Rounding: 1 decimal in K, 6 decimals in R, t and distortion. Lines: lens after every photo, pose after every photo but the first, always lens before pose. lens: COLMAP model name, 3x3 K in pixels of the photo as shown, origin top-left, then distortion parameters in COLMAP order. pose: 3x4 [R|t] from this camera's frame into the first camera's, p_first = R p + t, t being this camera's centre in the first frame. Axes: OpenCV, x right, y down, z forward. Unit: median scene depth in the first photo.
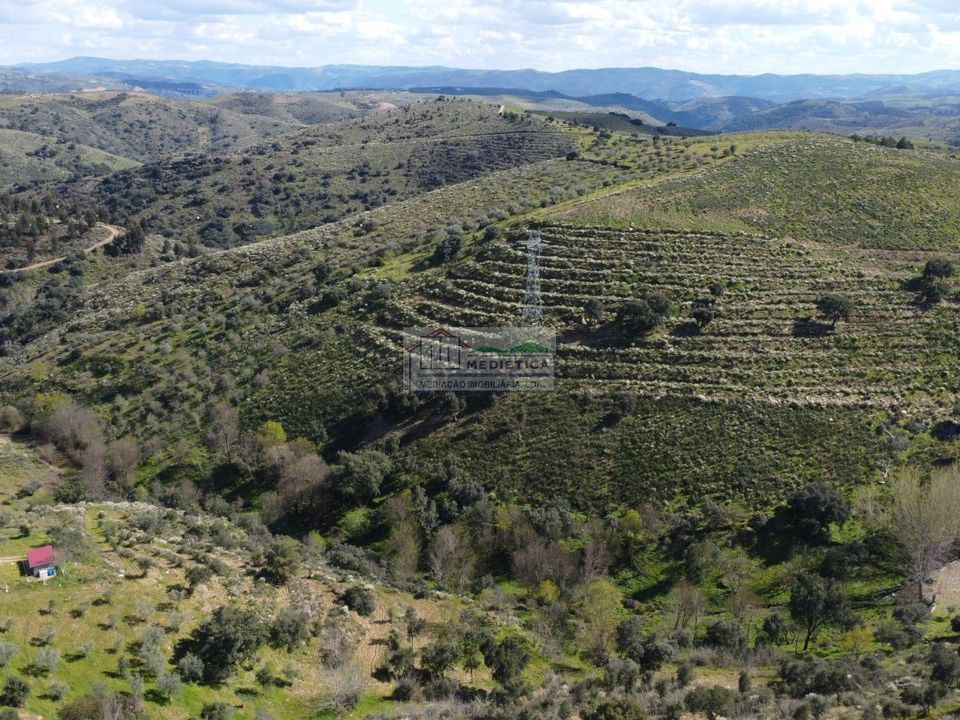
lens RADIAL K [[929.0, 0, 477.1], [0, 929.0, 366.5], [0, 0, 1]] dist [-0.026519, 0.000000]
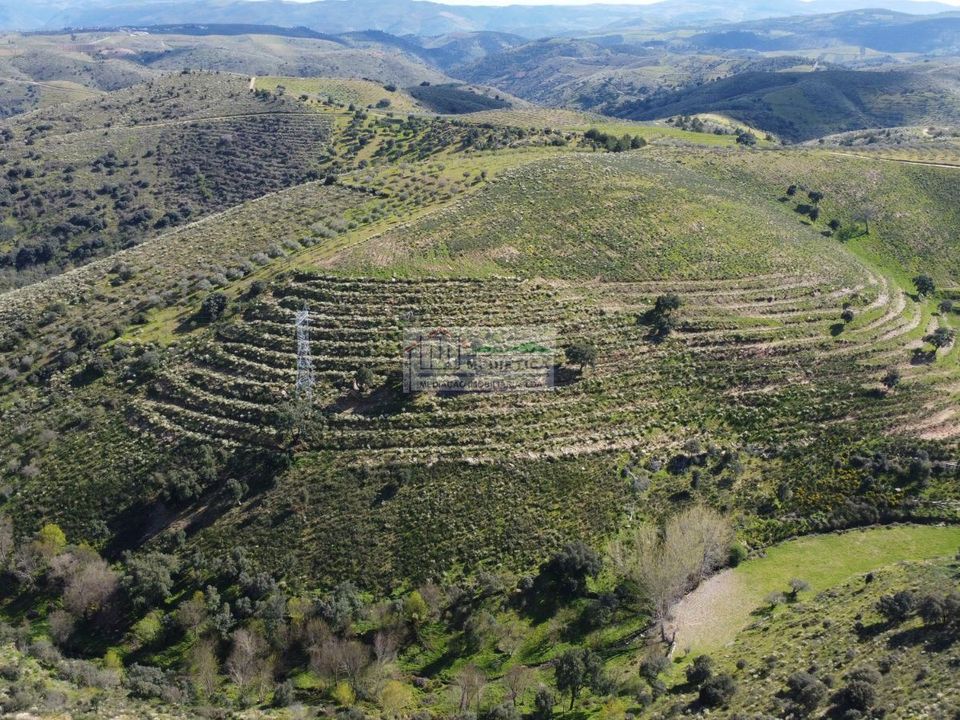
lens RADIAL K [[929.0, 0, 478.1], [0, 929.0, 360.5], [0, 0, 1]] dist [-0.026519, 0.000000]
pose [[0.967861, -0.087009, 0.235954, 0.003908], [0.069510, 0.994246, 0.081507, -0.146470], [-0.241688, -0.062487, 0.968340, -0.043998]]
